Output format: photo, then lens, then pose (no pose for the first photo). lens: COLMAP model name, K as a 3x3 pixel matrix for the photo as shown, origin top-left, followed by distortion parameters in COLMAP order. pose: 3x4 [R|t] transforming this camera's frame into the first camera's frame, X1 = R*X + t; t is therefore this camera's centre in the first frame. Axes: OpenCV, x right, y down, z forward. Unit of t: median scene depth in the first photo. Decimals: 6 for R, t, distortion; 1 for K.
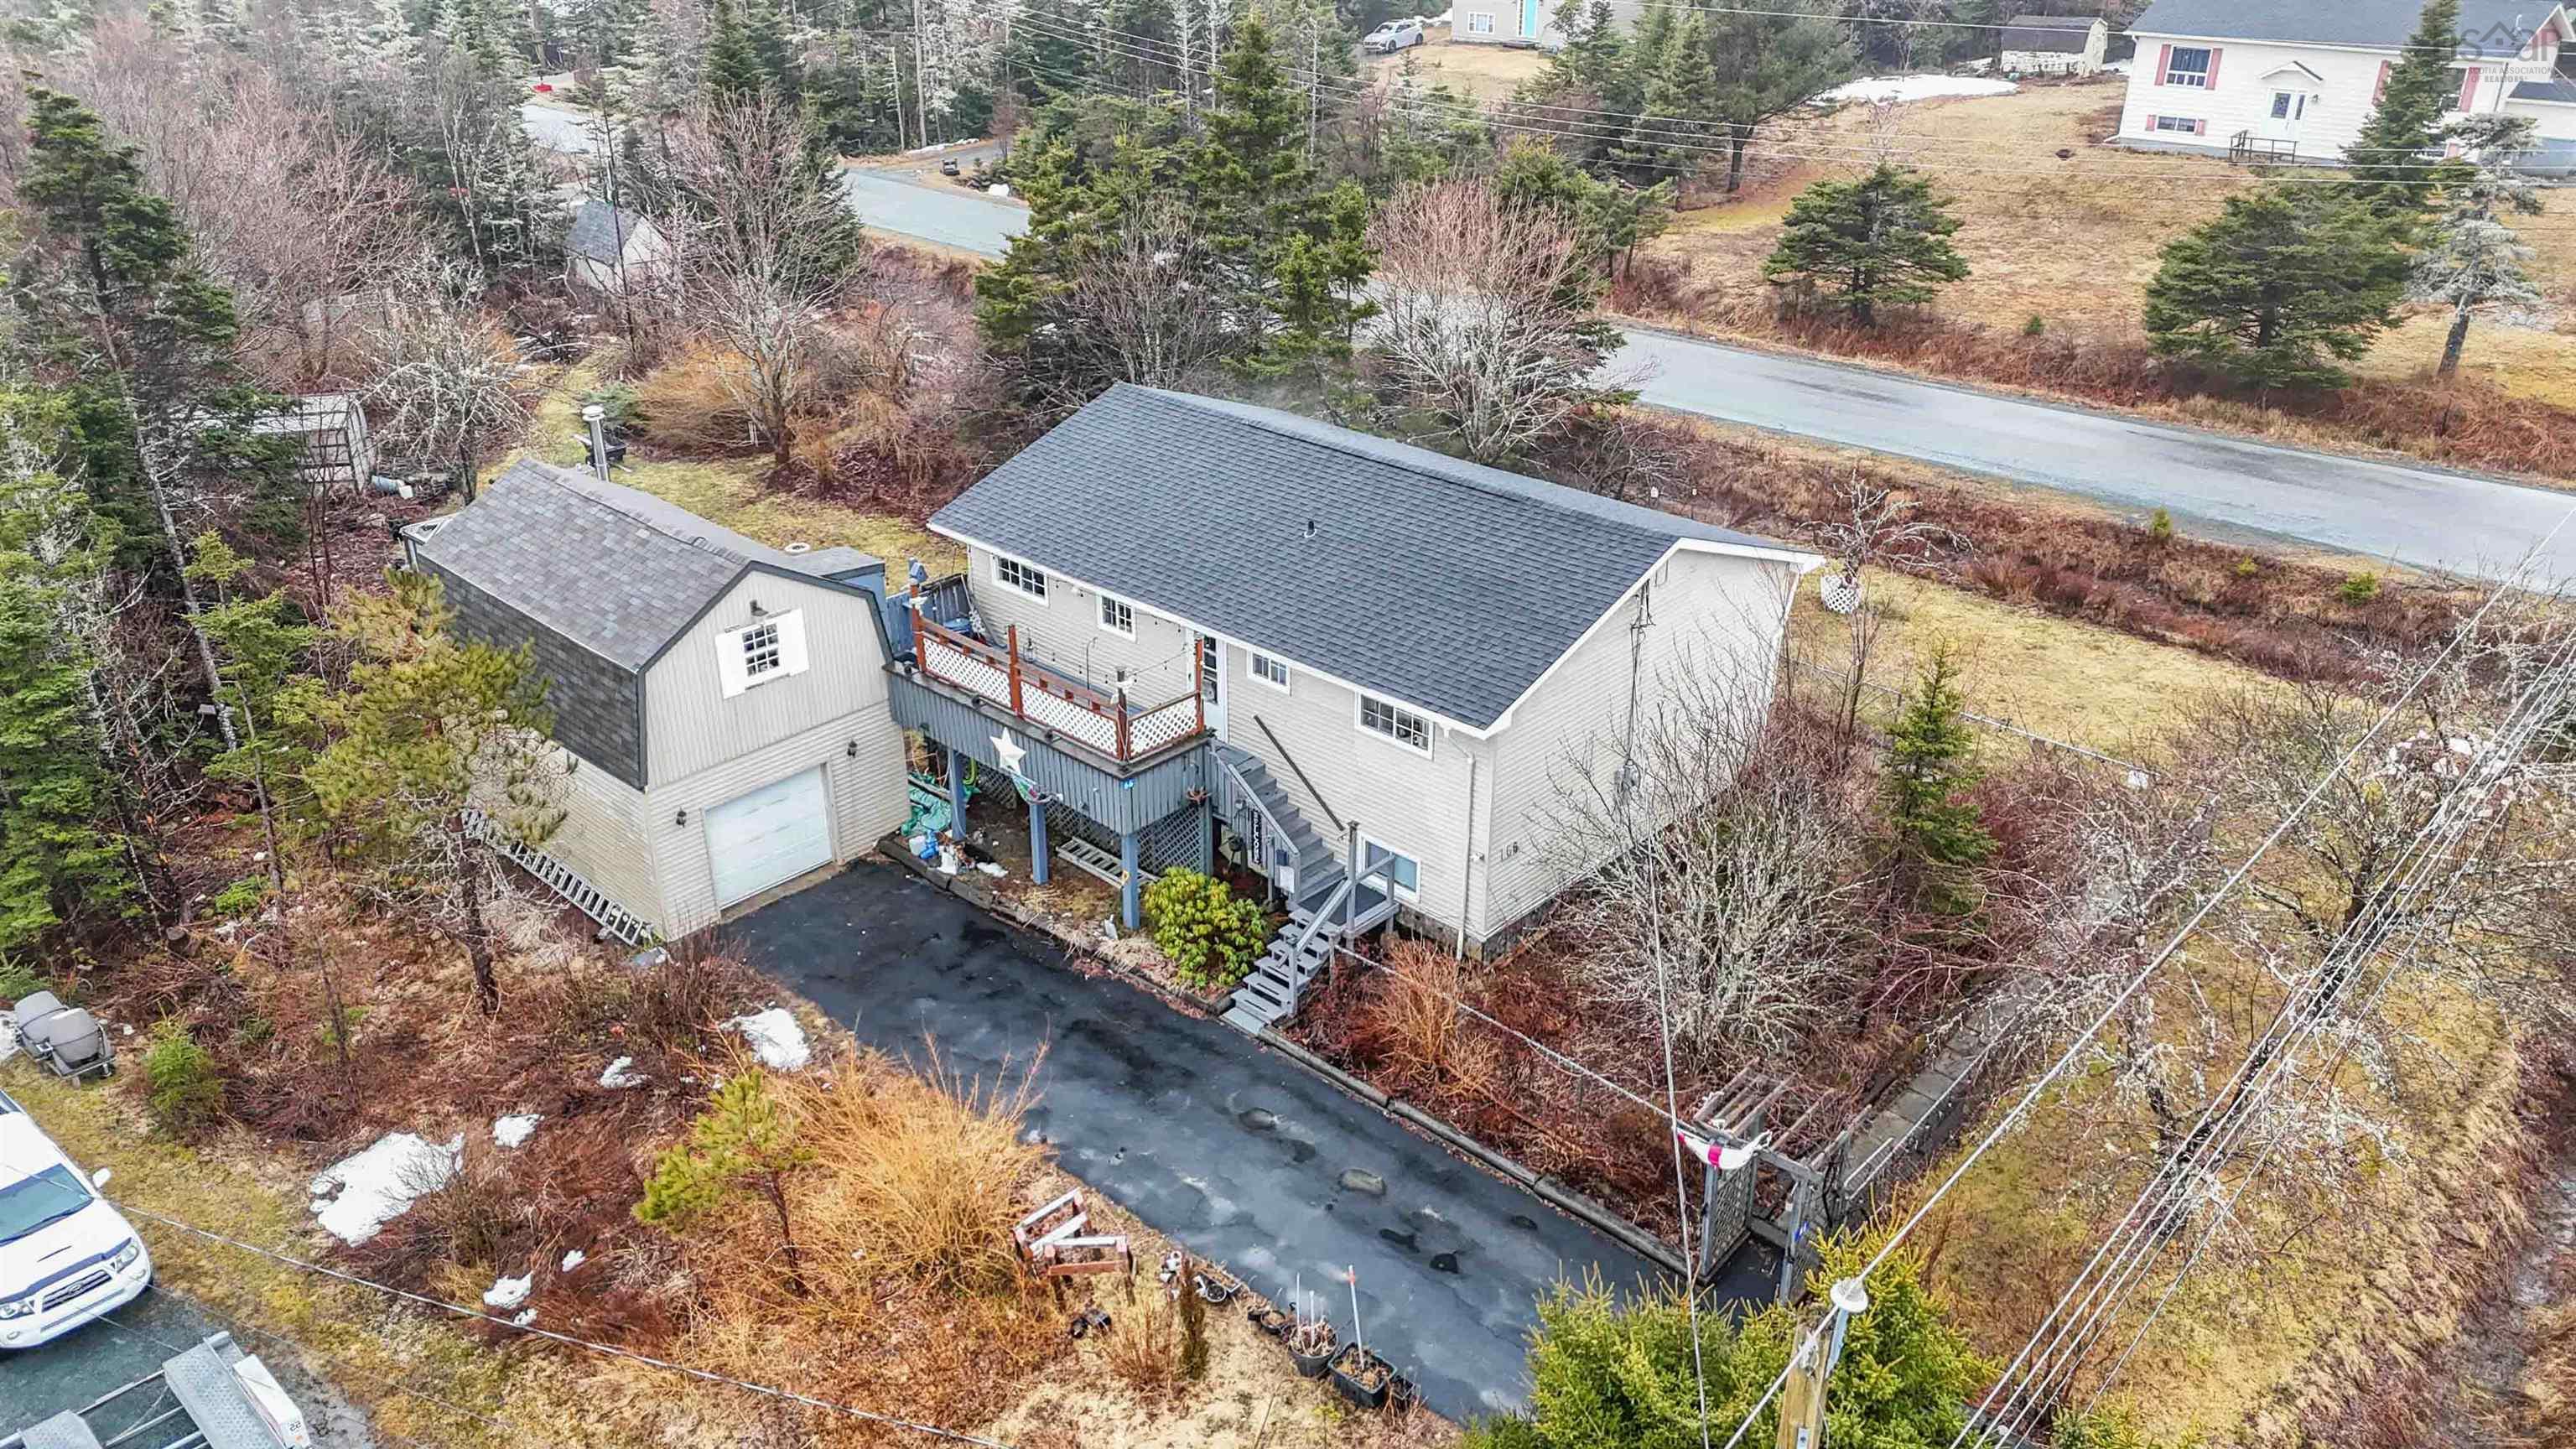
lens RADIAL K [[1907.6, 0, 1288.0], [0, 1907.6, 724.5], [0, 0, 1]] dist [0.081745, -0.077150]
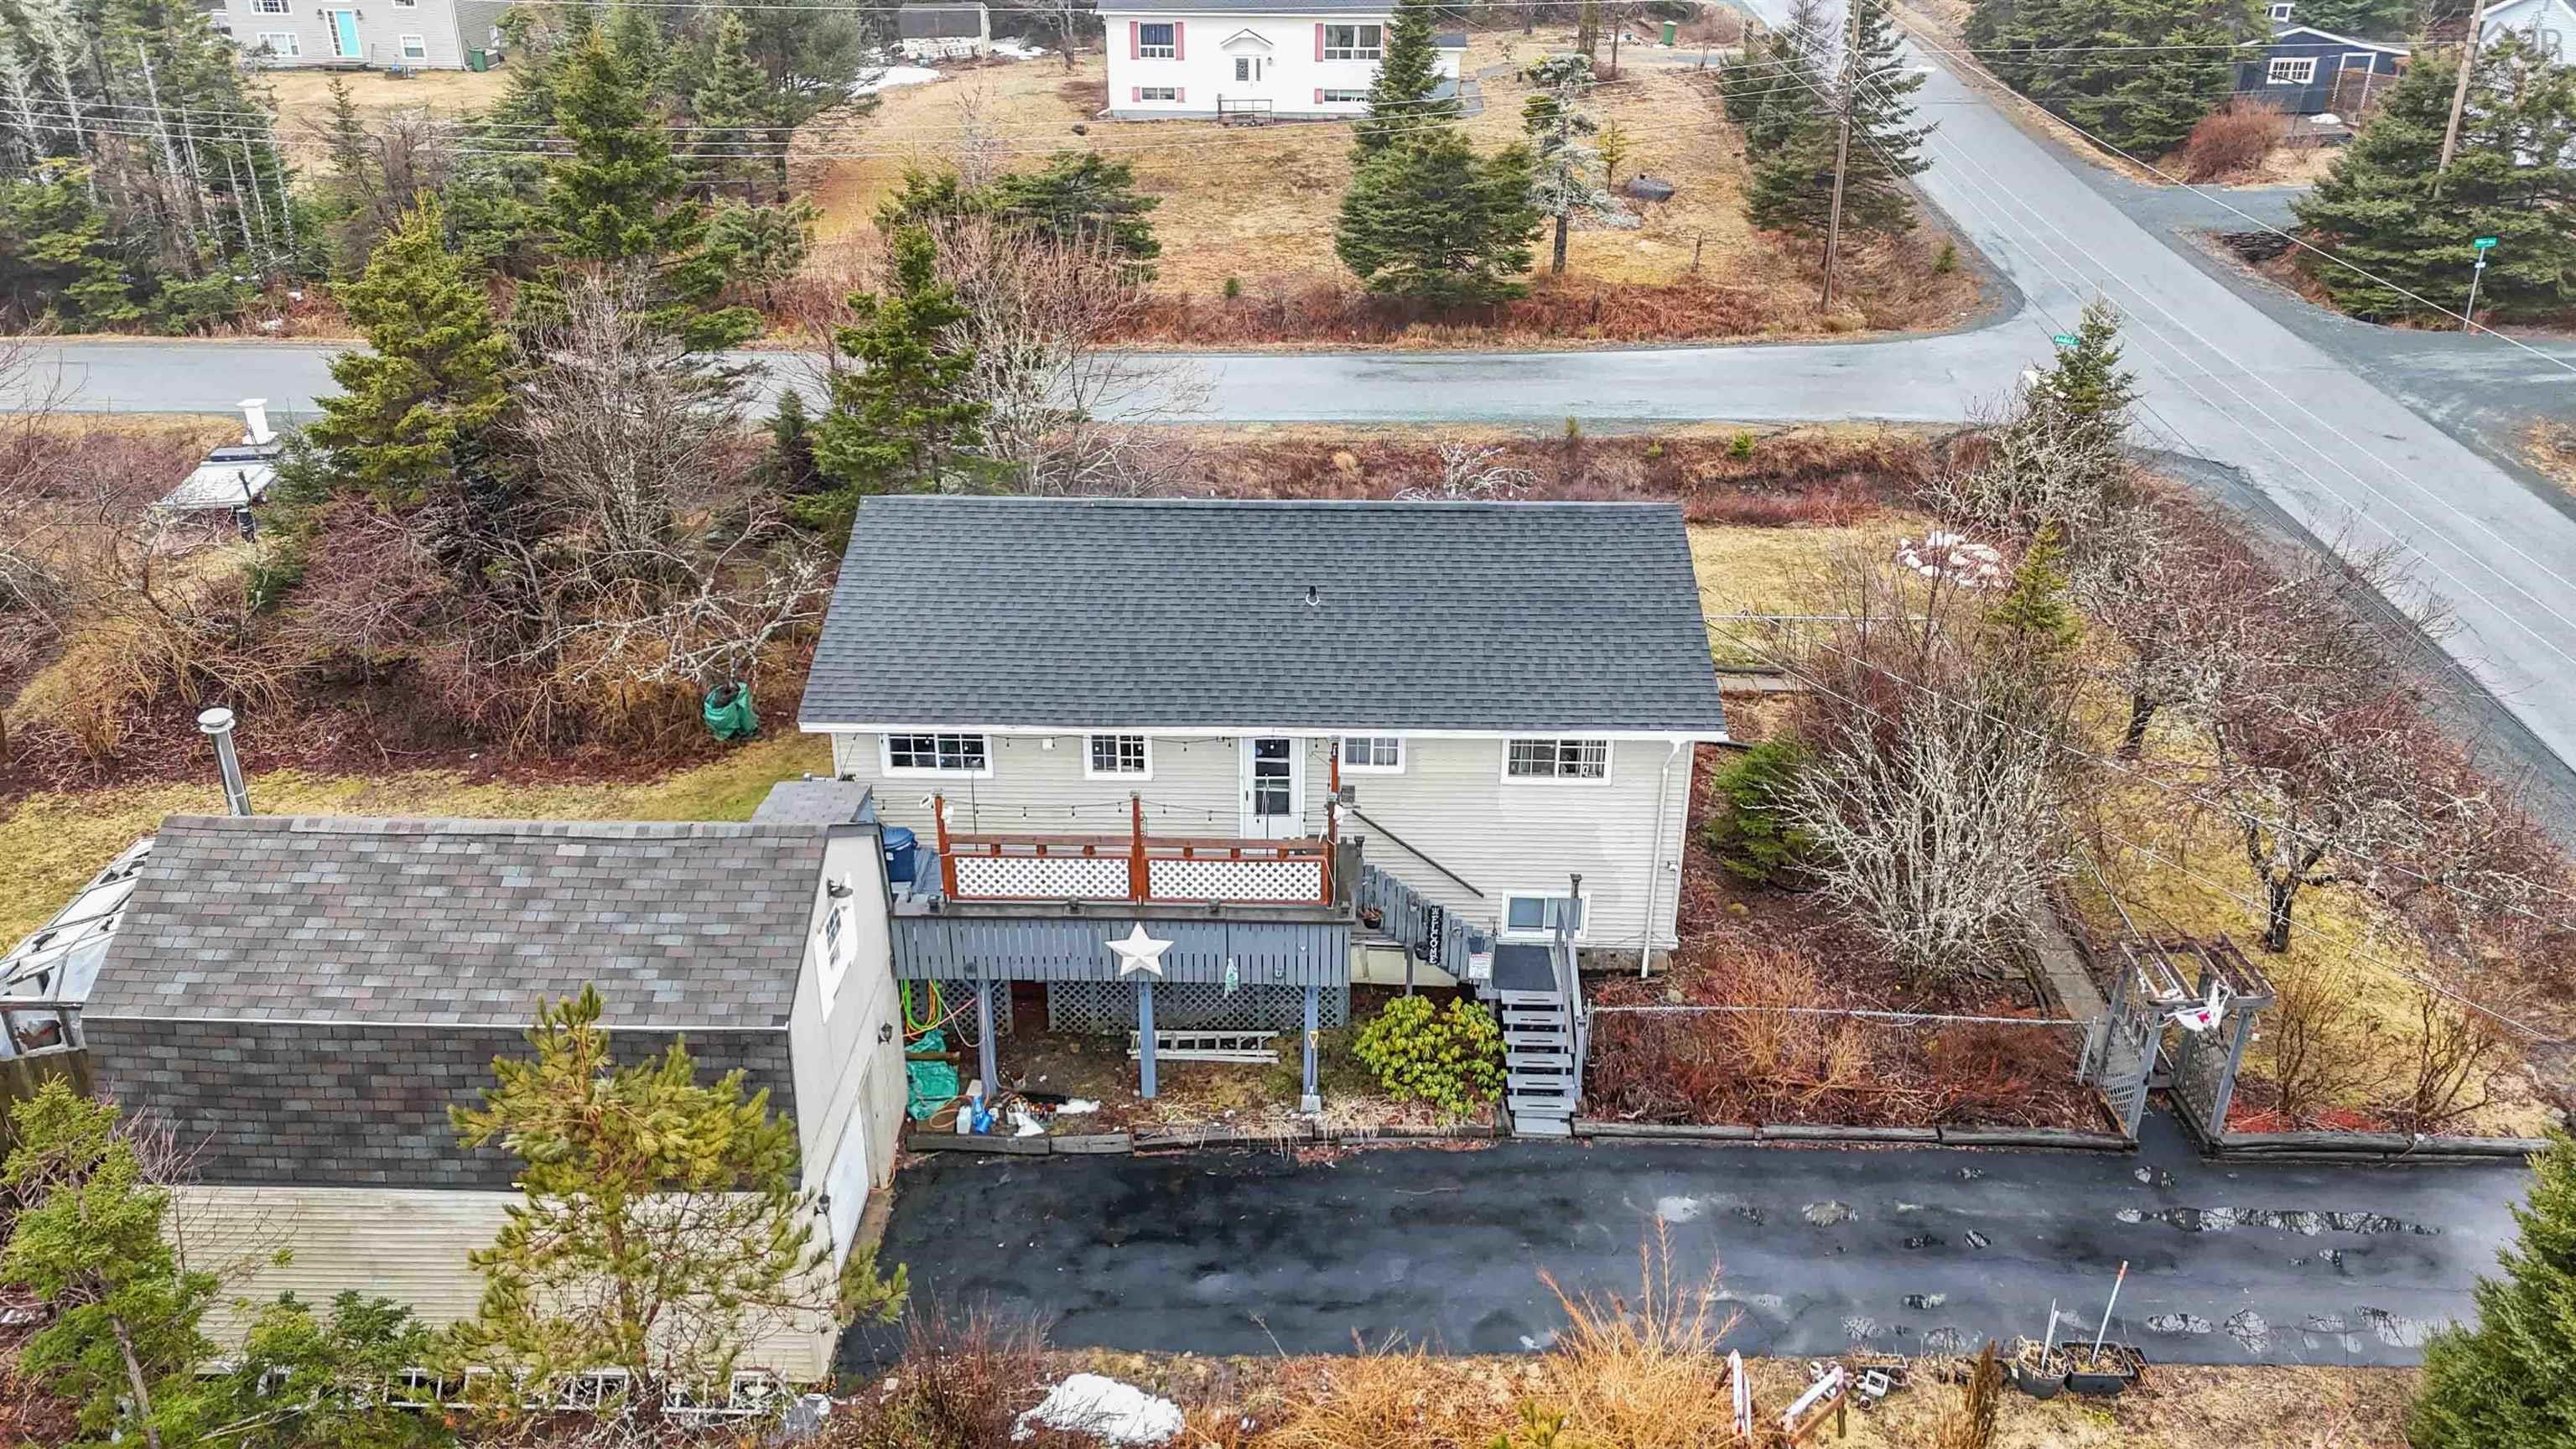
lens RADIAL K [[1907.6, 0, 1288.0], [0, 1907.6, 724.5], [0, 0, 1]] dist [0.081745, -0.077150]
pose [[0.738302, -0.288936, 0.609448, -0.504686], [0.287688, 0.952179, 0.102910, -0.126608], [-0.610038, 0.099352, 0.786119, 0.288428]]
